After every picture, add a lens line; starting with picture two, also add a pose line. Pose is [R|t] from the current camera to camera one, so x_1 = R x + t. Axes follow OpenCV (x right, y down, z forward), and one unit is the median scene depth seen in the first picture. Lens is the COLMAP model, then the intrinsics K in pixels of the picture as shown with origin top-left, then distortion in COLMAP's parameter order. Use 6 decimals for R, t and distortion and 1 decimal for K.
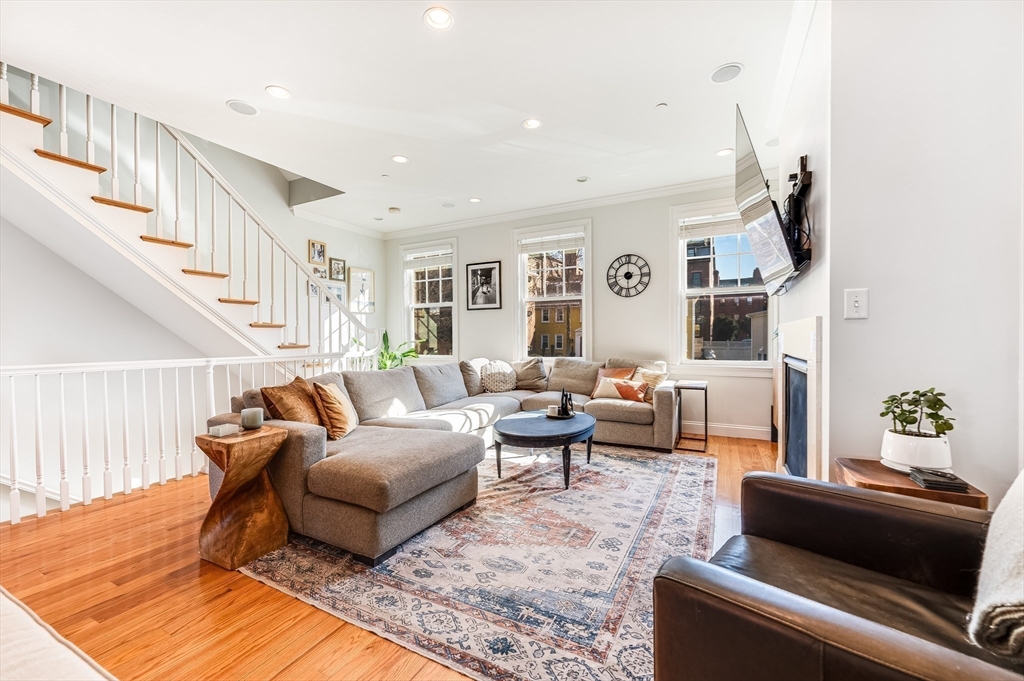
lens RADIAL K [[406.2, 0, 512.1], [0, 406.2, 342.9], [0, 0, 1]] dist [-0.001735, 0.000024]
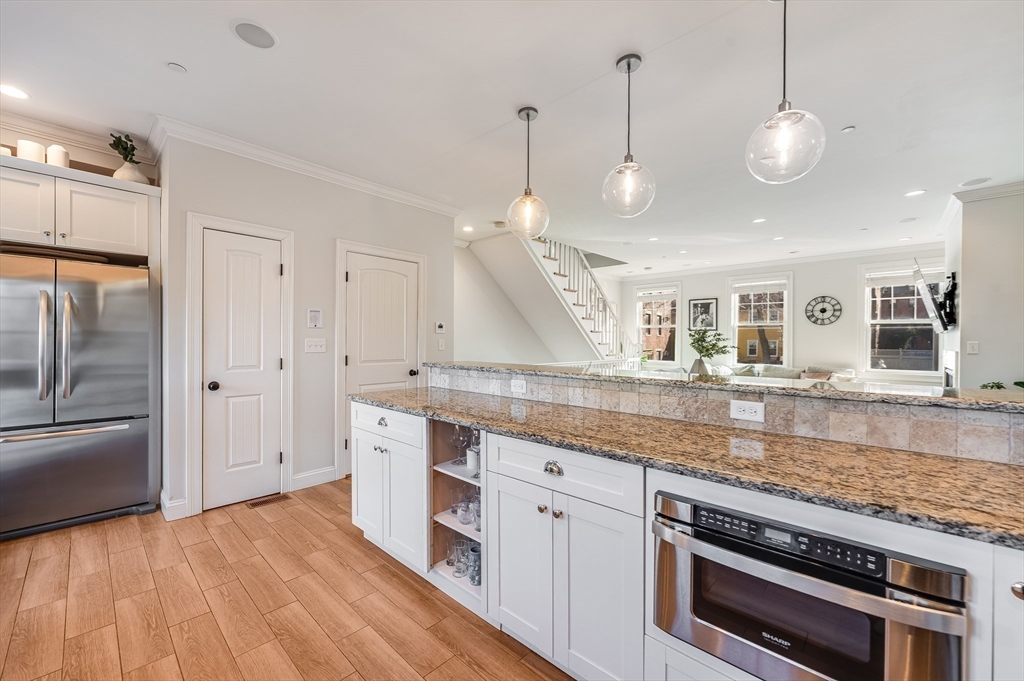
lens RADIAL K [[406.2, 0, 512.1], [0, 406.2, 342.9], [0, 0, 1]] dist [-0.001735, 0.000024]
pose [[0.962014, 0.012310, -0.272723, -0.395823], [-0.013842, 0.999897, -0.003694, -0.026998], [0.272650, 0.007329, 0.962085, -0.721500]]
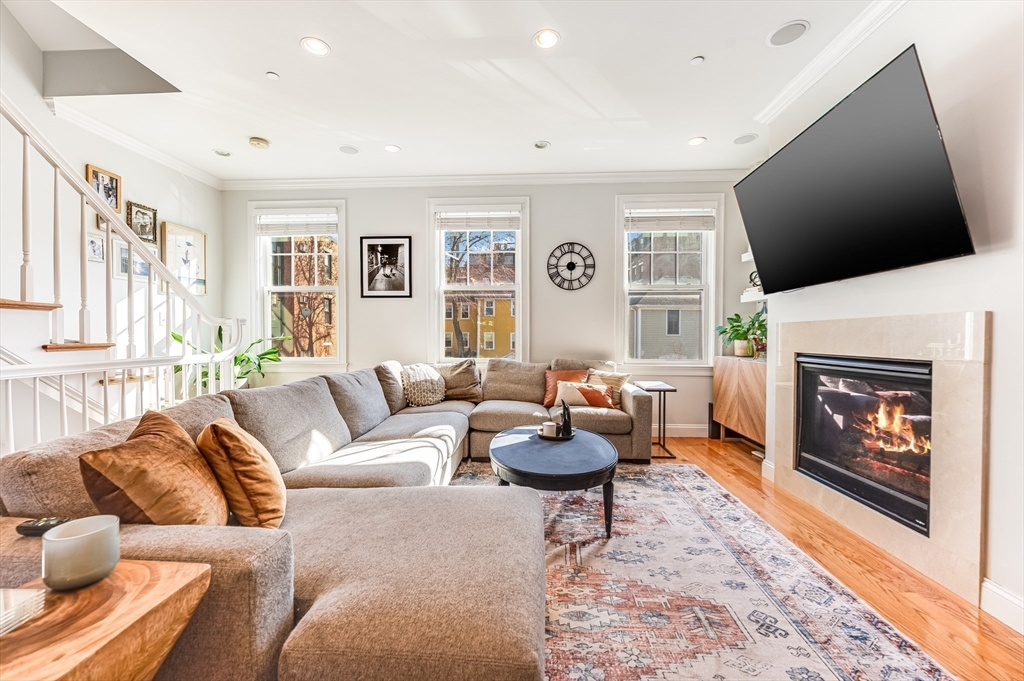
lens RADIAL K [[406.2, 0, 512.1], [0, 406.2, 342.9], [0, 0, 1]] dist [-0.001735, 0.000024]
pose [[0.911908, 0.000899, 0.410393, -0.199533], [-0.002599, 0.999990, 0.003584, 0.000591], [-0.410385, -0.004335, 0.911902, 0.236076]]
